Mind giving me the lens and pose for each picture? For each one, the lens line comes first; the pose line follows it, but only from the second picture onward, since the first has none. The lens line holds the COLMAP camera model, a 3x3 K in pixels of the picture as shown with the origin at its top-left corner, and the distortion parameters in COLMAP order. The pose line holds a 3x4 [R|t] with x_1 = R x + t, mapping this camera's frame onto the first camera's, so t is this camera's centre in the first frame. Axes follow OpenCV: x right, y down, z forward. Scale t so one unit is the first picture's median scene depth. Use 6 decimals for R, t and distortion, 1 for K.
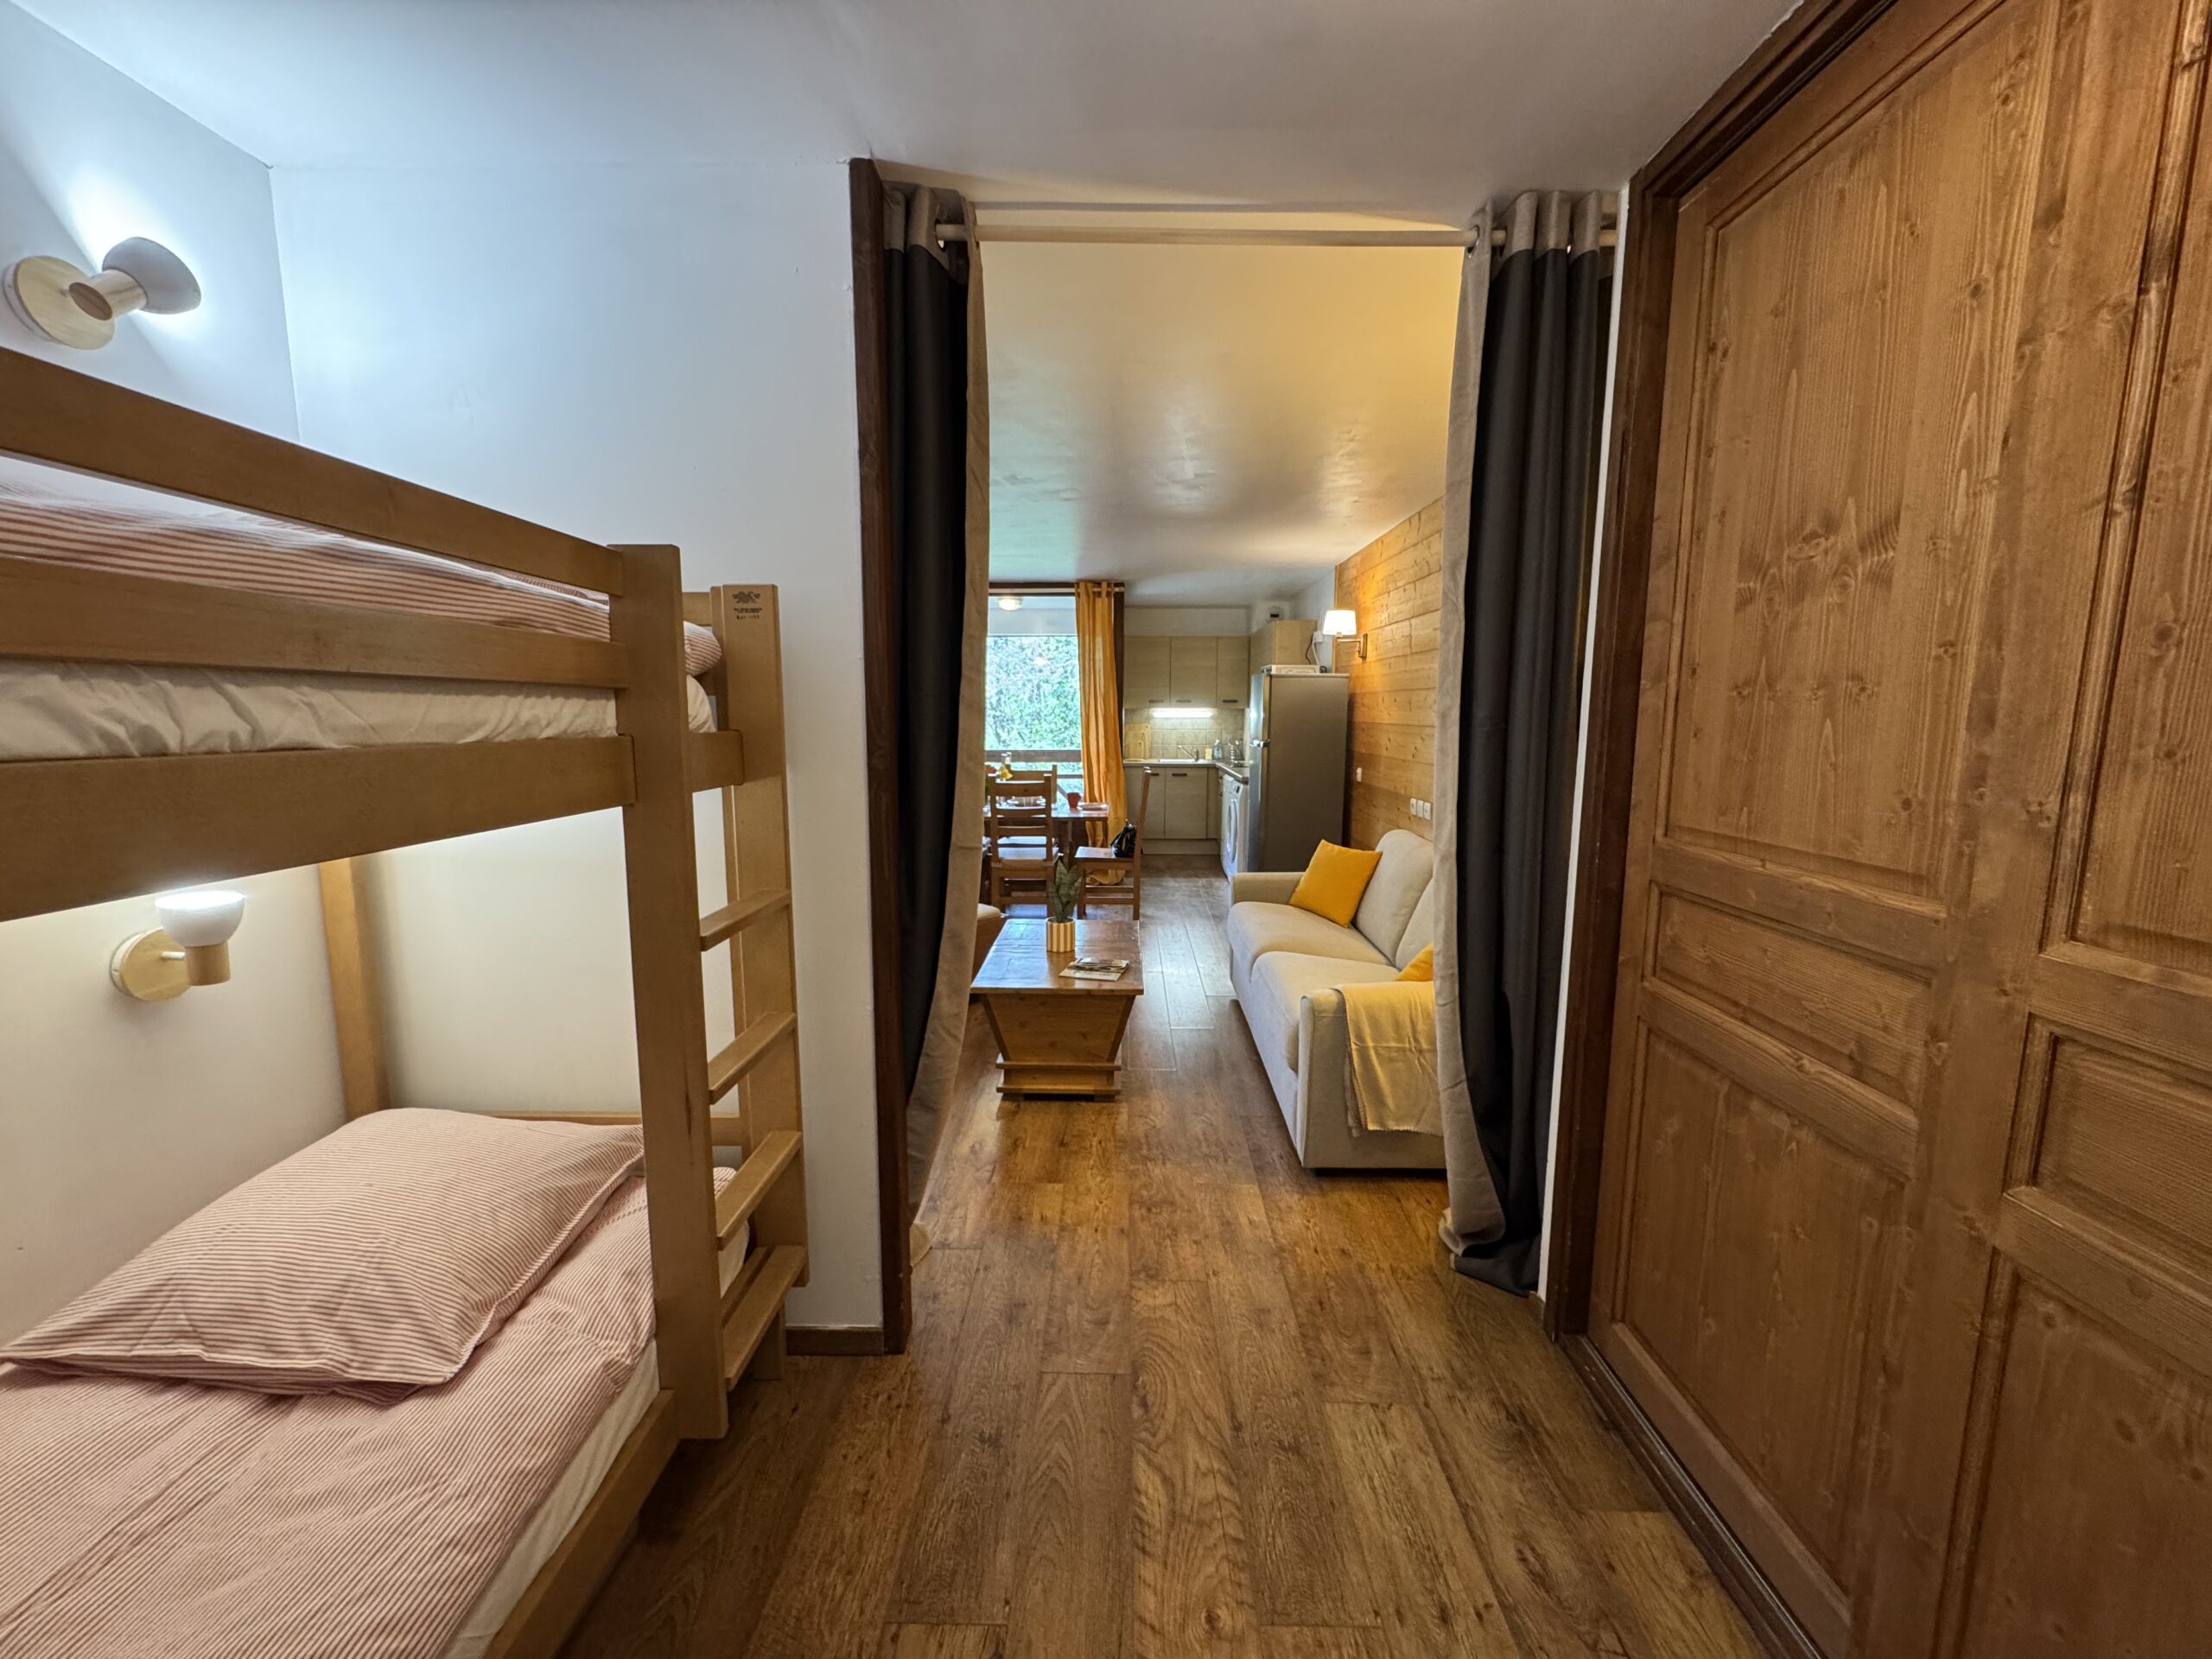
lens RADIAL K [[882.4, 0, 1106.0], [0, 882.4, 829.5], [0, 0, 1]] dist [-0.001779, 0.000222]
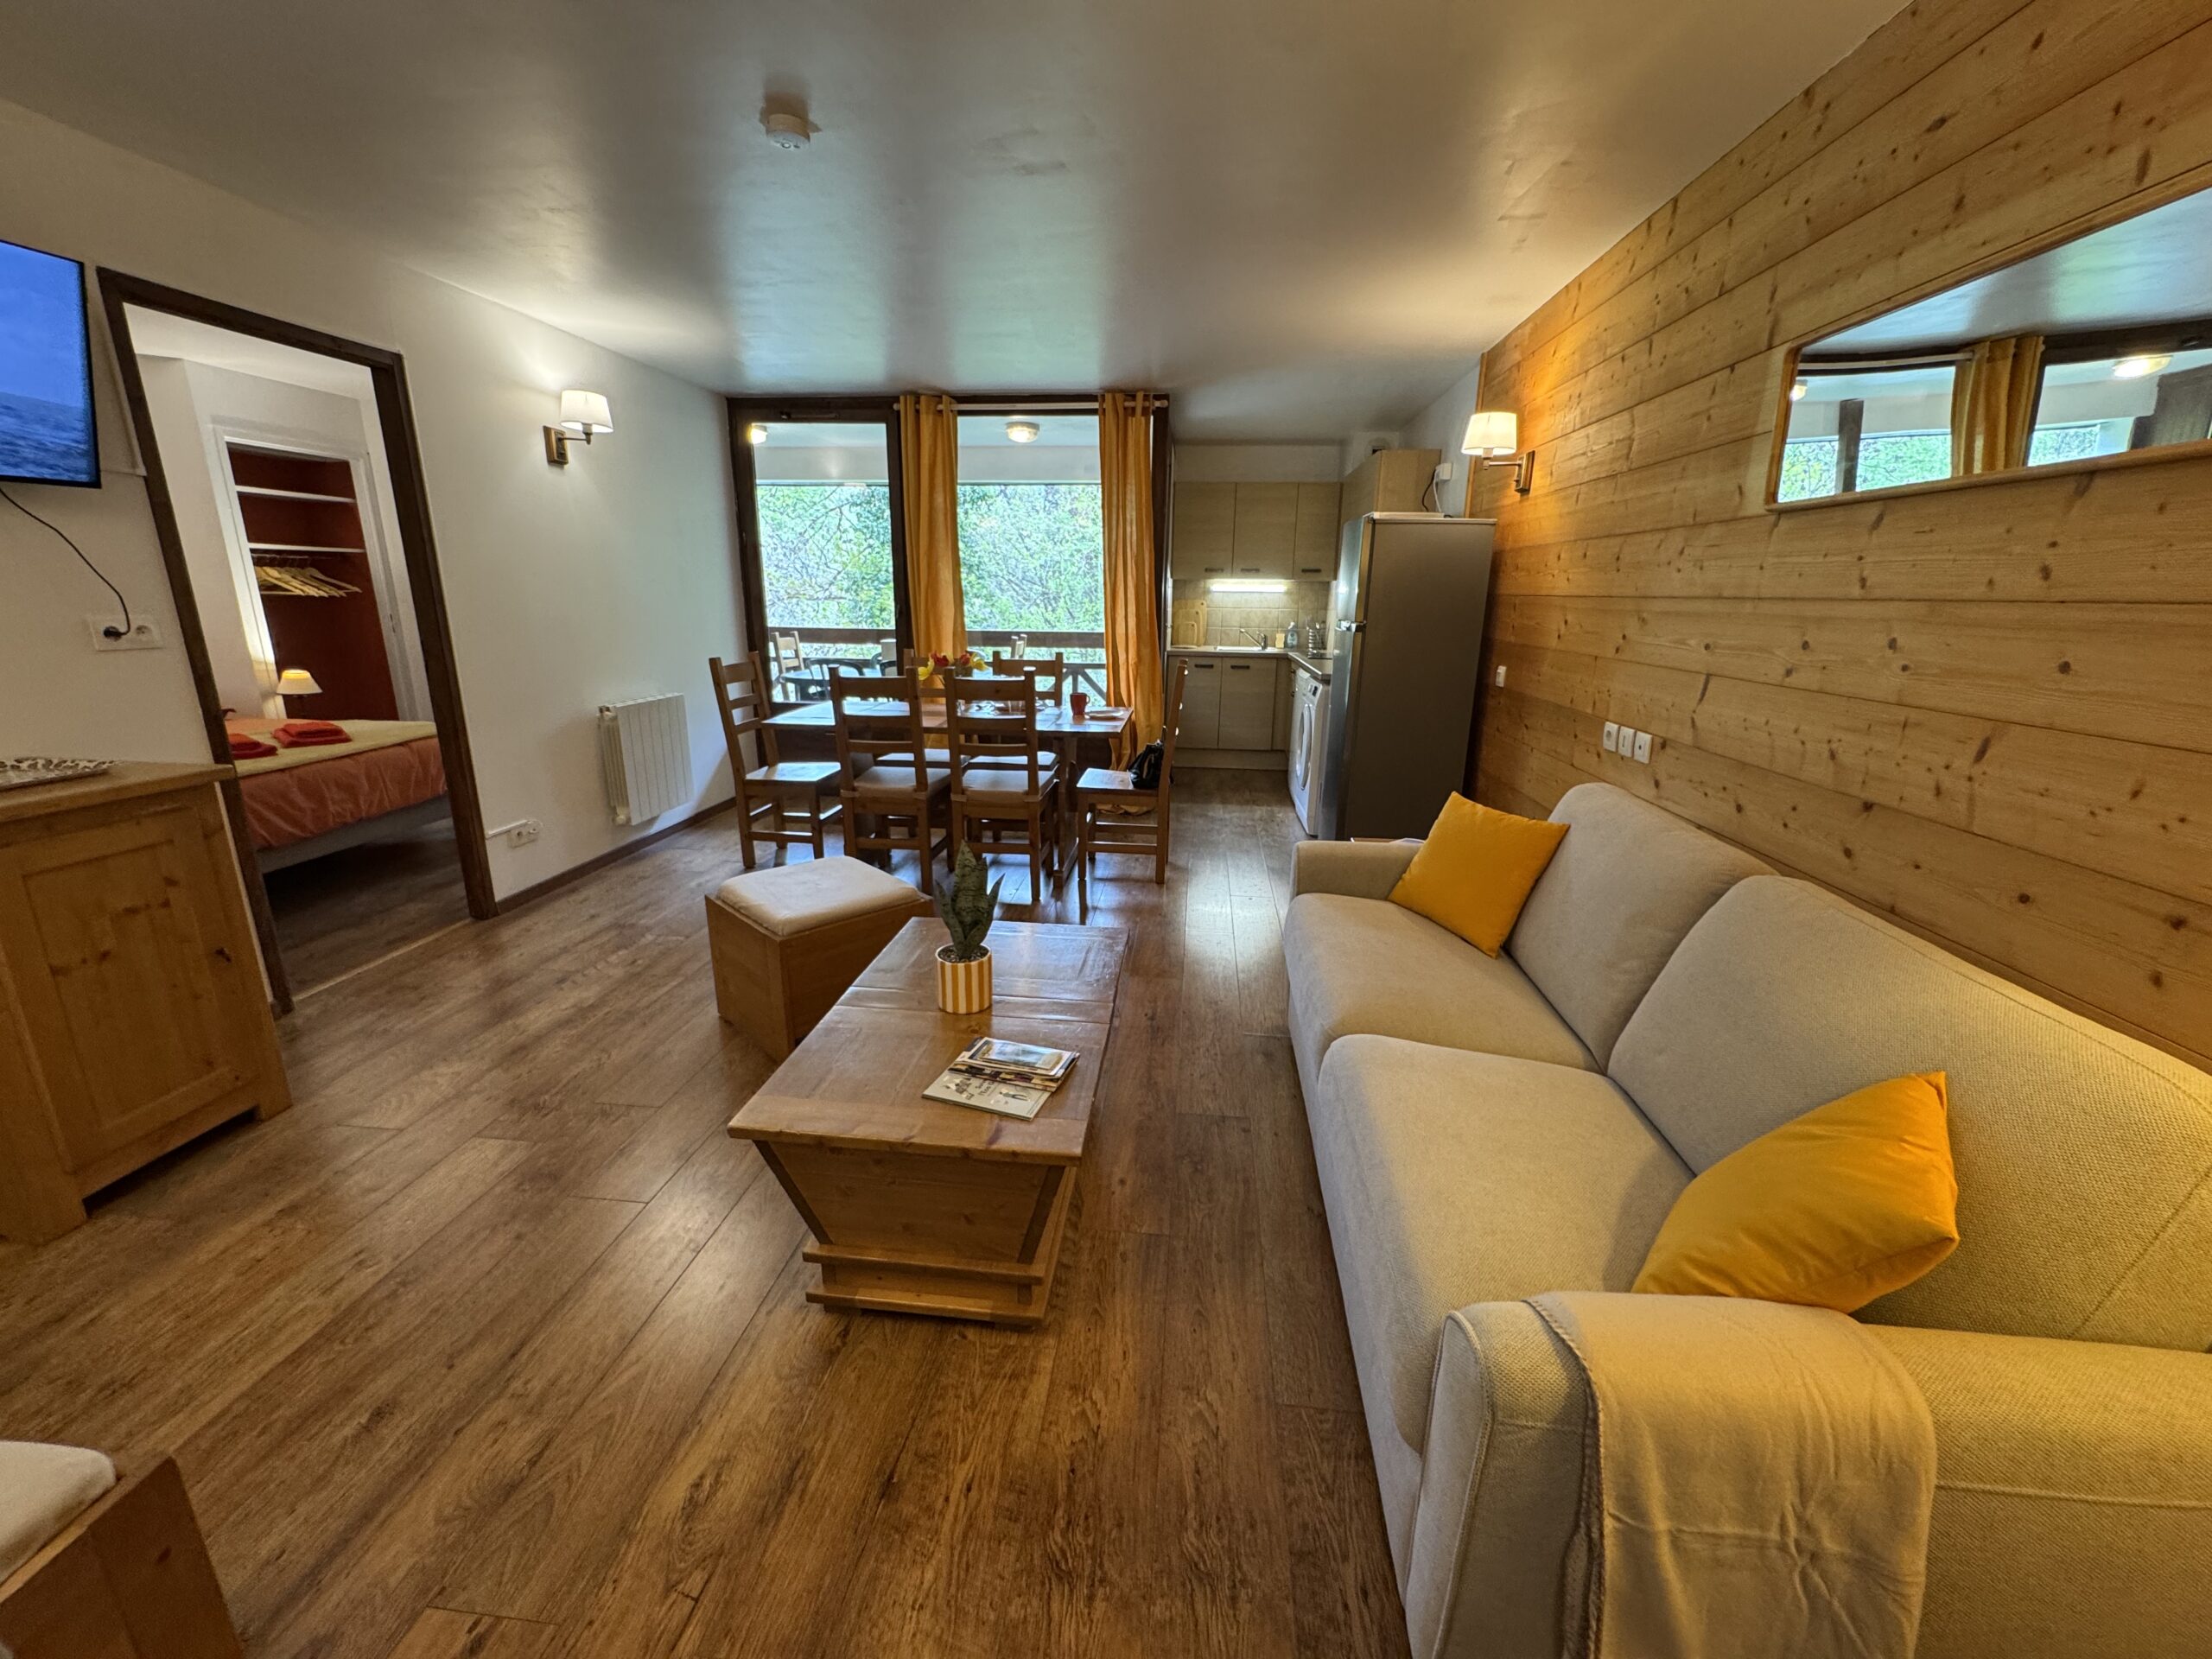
lens RADIAL K [[882.4, 0, 1106.0], [0, 882.4, 829.5], [0, 0, 1]] dist [-0.001779, 0.000222]
pose [[0.996357, 0.032025, -0.079035, 0.043595], [-0.021616, 0.991382, 0.129204, -0.025035], [0.082491, -0.127025, 0.988463, 0.282478]]
